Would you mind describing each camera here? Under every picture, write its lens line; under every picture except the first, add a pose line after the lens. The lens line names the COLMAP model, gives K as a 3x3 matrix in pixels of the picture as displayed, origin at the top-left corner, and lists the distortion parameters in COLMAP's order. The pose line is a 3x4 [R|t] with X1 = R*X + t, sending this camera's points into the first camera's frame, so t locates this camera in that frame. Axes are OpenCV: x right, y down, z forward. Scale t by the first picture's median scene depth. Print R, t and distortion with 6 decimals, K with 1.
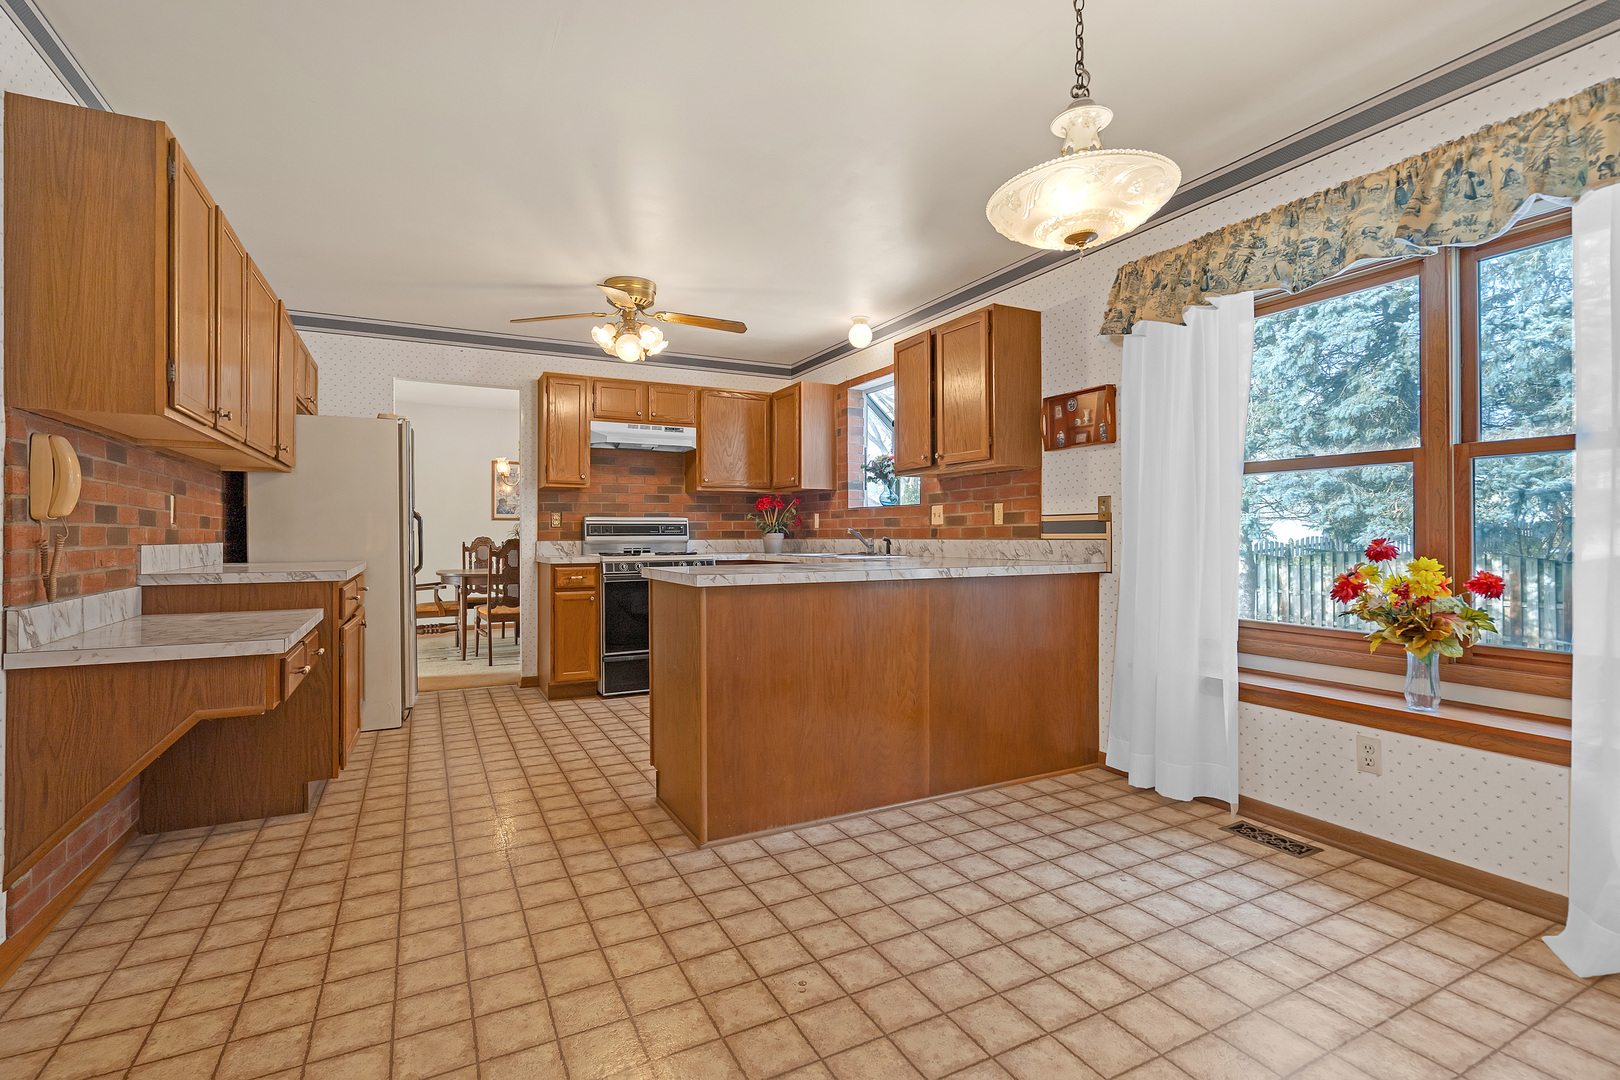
lens RADIAL K [[746.7, 0, 796.9], [0, 746.7, 534.9], [0, 0, 1]] dist [0.000172, -0.000011]
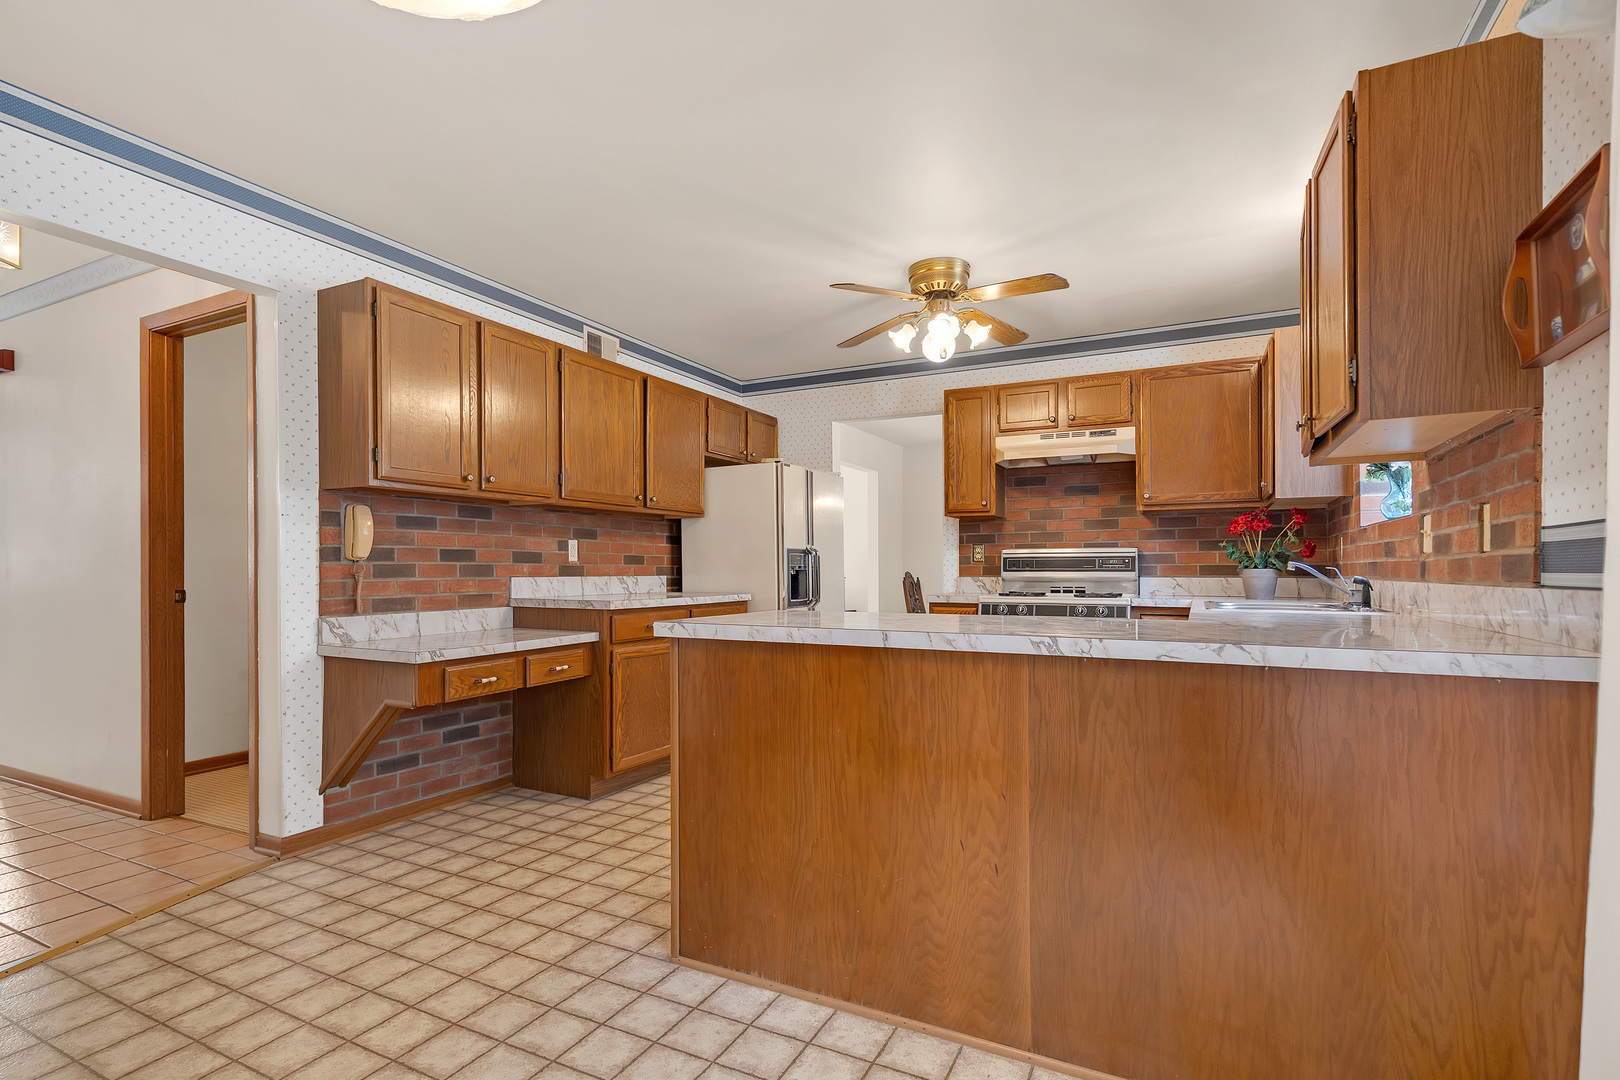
lens RADIAL K [[767.6, 0, 812.6], [0, 767.6, 567.9], [0, 0, 1]] dist [0.000833, 0.000298]
pose [[0.593560, 0.001609, -0.804788, 0.430008], [-0.002033, 0.999998, 0.000501, -0.003702], [0.804787, 0.001338, 0.593562, 0.430704]]
